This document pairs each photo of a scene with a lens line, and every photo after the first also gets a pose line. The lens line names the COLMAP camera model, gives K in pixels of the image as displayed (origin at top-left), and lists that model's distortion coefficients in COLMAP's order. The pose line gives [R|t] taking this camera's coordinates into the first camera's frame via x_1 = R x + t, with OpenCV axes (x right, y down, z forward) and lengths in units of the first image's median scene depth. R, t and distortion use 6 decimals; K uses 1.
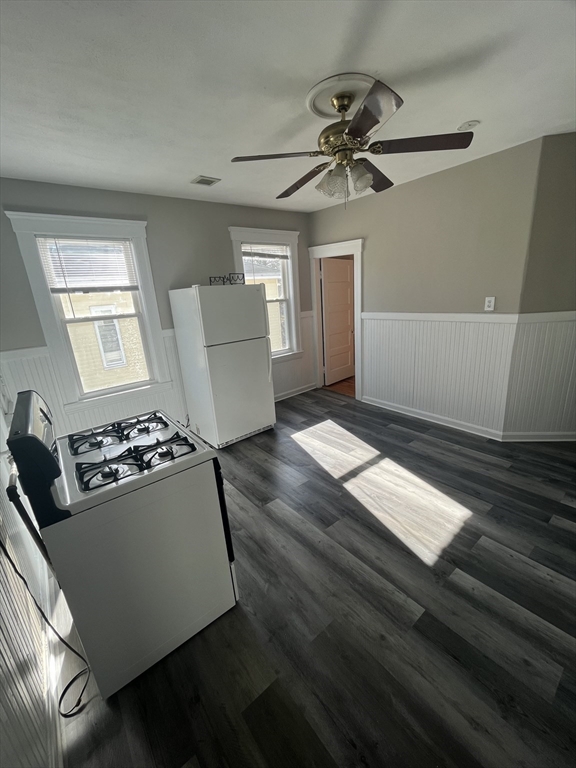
lens RADIAL K [[312.4, 0, 288.5], [0, 312.4, 382.3], [0, 0, 1]] dist [-0.003042, -0.000805]
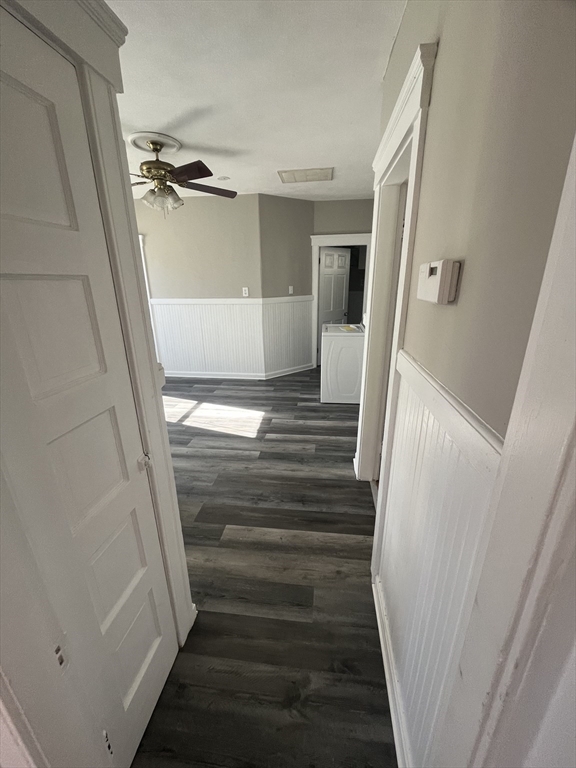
lens RADIAL K [[312.4, 0, 289.1], [0, 312.4, 382.4], [0, 0, 1]] dist [-0.003042, -0.000805]
pose [[0.716504, -0.167419, 0.677195, -0.367906], [0.159333, 0.984388, 0.074784, 0.123704], [-0.679143, 0.054317, 0.731993, -0.294020]]
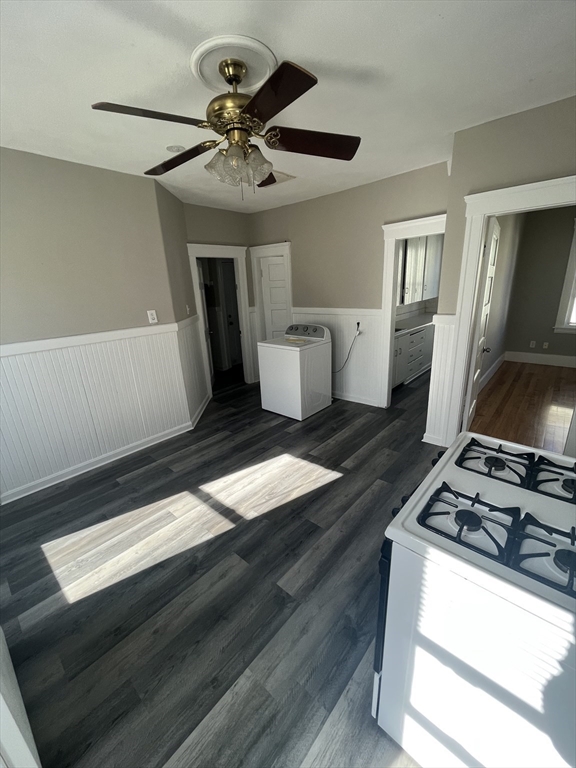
lens RADIAL K [[312.4, 0, 289.3], [0, 312.4, 380.6], [0, 0, 1]] dist [-0.003042, -0.000805]
pose [[-0.162618, -0.220258, 0.961791, -0.570788], [0.328064, 0.907239, 0.263234, -0.201405], [-0.930553, 0.358336, -0.075274, 0.805818]]
